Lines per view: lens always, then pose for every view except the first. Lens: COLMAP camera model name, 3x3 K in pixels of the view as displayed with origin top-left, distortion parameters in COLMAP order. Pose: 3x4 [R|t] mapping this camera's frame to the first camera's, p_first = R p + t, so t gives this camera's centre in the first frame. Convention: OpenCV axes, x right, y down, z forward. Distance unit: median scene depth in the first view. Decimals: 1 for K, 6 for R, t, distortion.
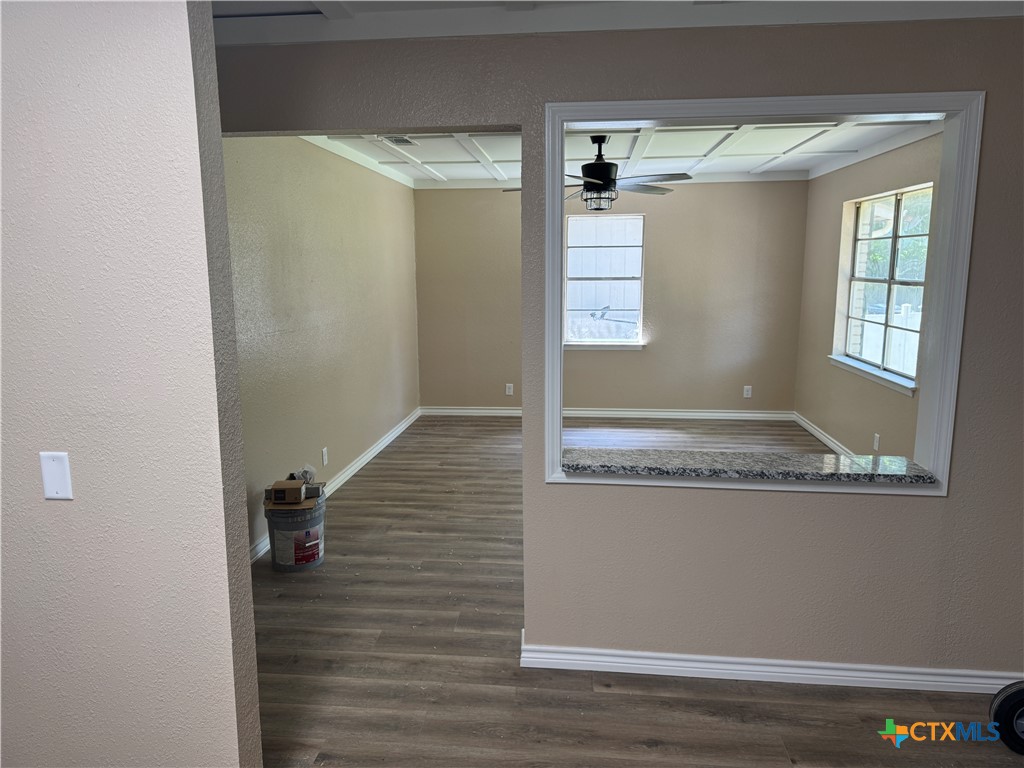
lens RADIAL K [[734.4, 0, 512.0], [0, 734.4, 384.0], [0, 0, 1]] dist [0.095544, -0.002730]
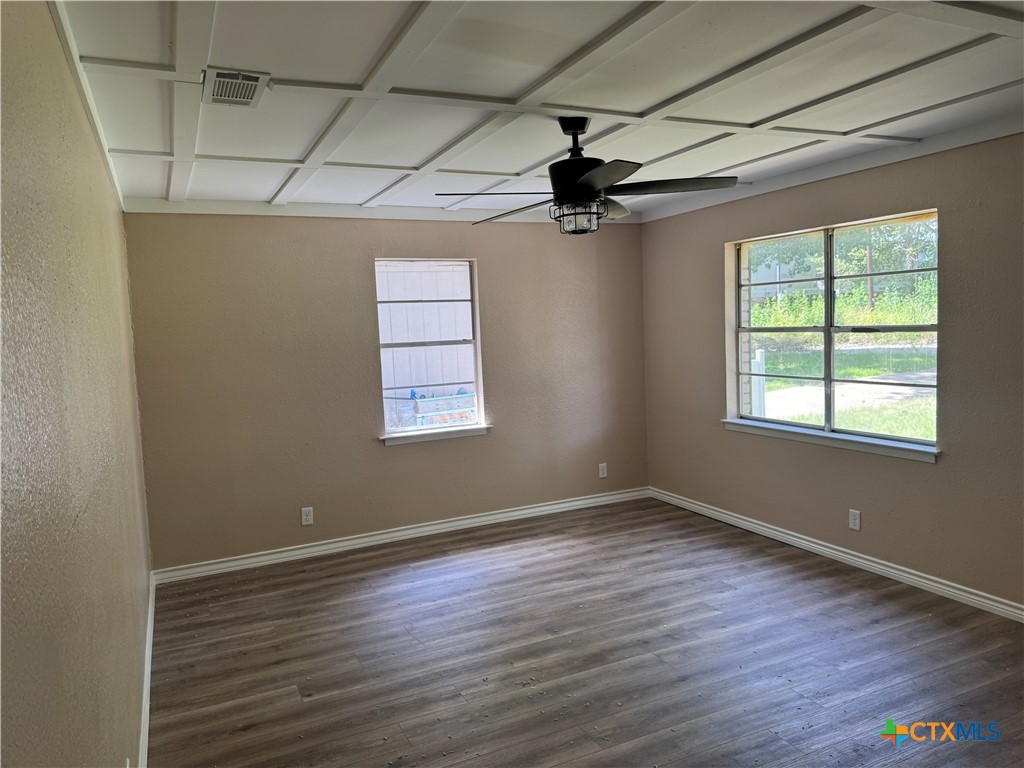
lens RADIAL K [[734.4, 0, 512.0], [0, 734.4, 384.0], [0, 0, 1]] dist [0.095544, -0.002730]
pose [[0.859390, -0.078824, 0.505208, -0.215615], [0.123982, 0.990684, -0.056332, -0.062366], [-0.496061, 0.111048, 0.861157, 0.398171]]
